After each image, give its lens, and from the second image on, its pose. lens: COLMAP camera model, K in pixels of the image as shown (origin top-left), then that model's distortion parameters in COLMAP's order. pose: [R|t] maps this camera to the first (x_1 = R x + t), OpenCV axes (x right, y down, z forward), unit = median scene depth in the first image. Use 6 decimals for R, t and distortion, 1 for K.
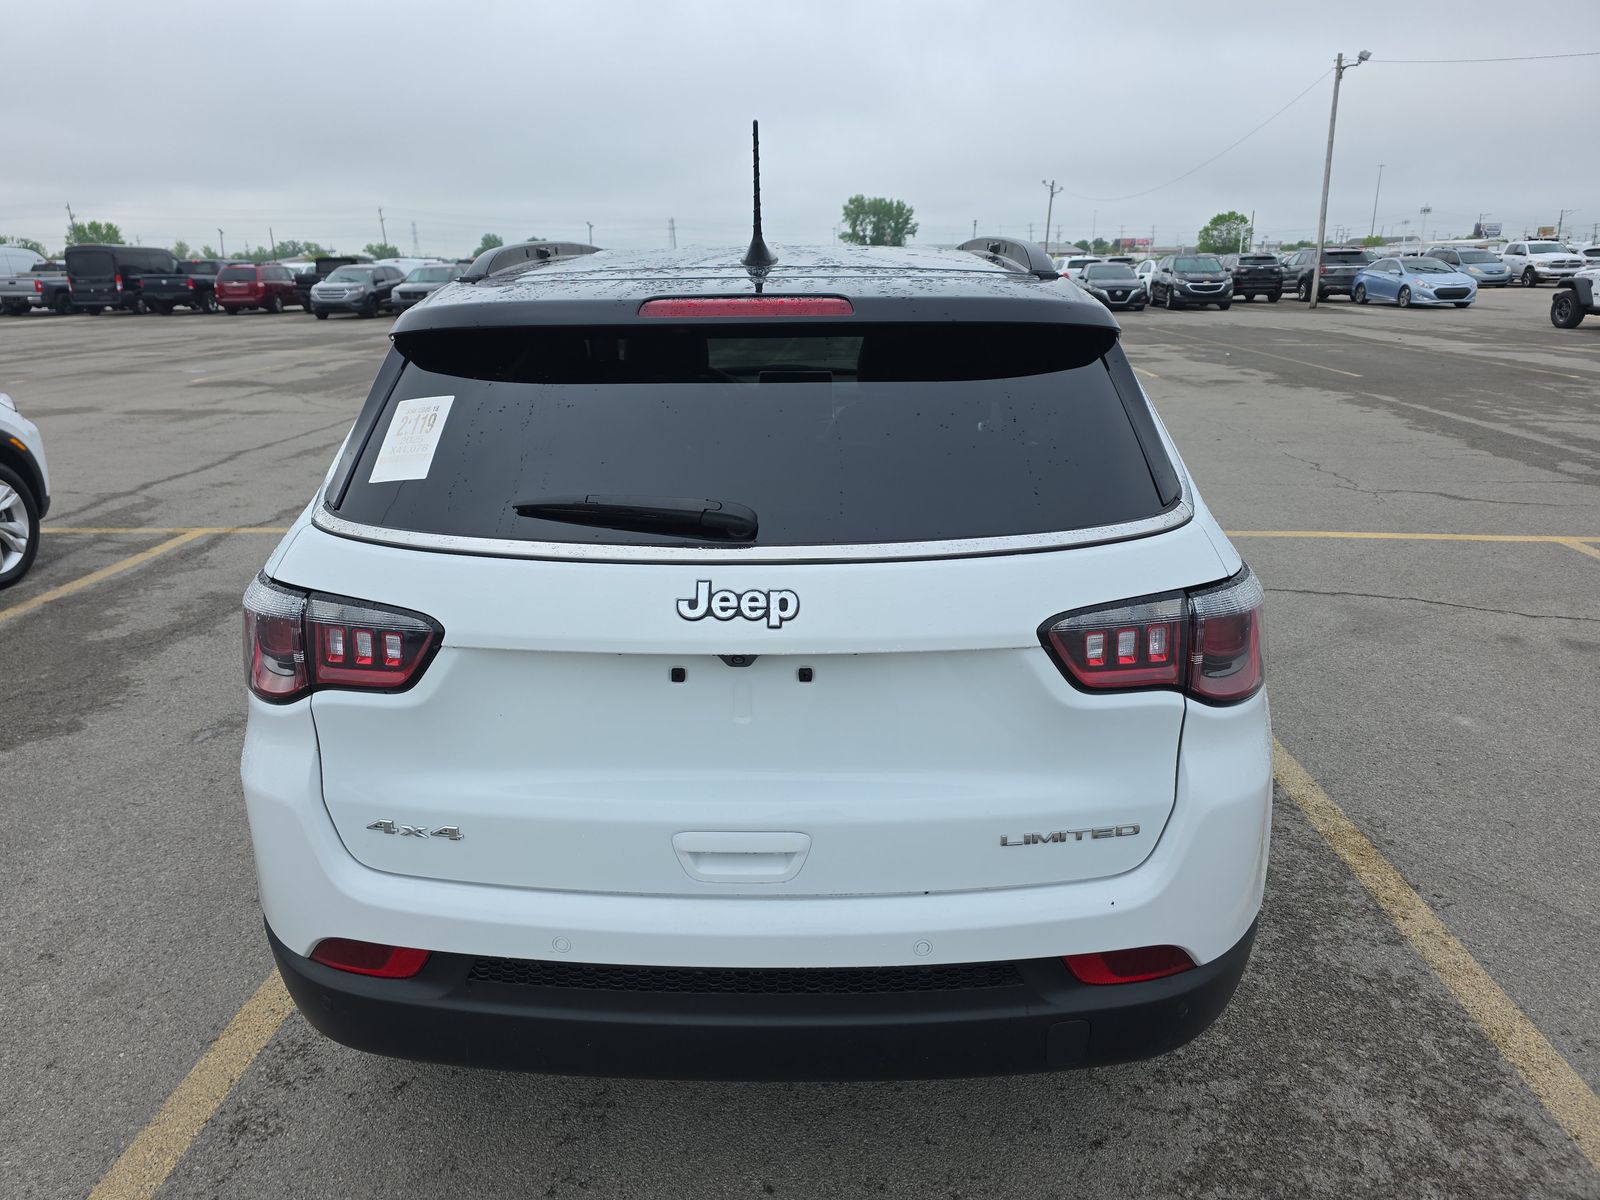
lens RADIAL K [[1075.8, 0, 800.0], [0, 1075.8, 600.0], [0, 0, 1]] dist [0.031782, -0.000584]
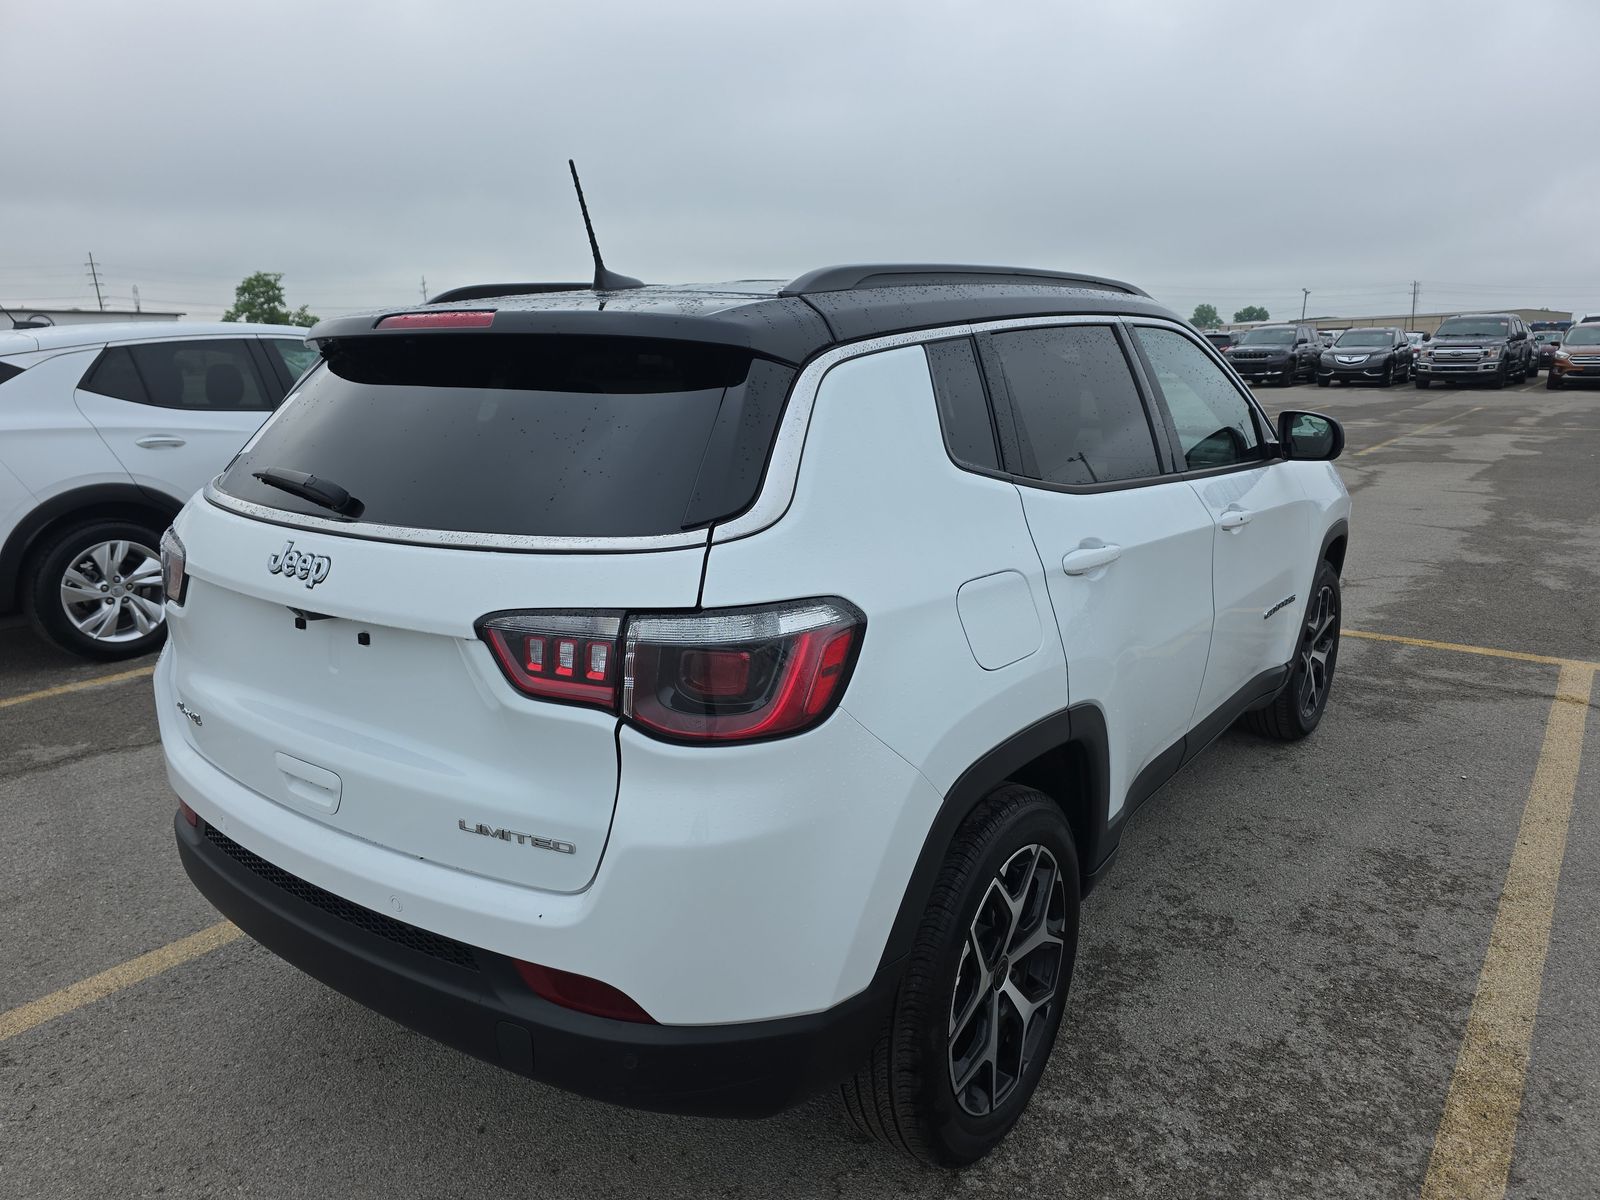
lens RADIAL K [[1124.3, 0, 808.6], [0, 1124.3, 626.6], [0, 0, 1]] dist [0.021030, -0.001748]
pose [[0.814132, 0.141155, -0.563262, 1.044193], [-0.156153, 0.987493, 0.021766, -0.041110], [0.559290, 0.070235, 0.825992, 0.273461]]
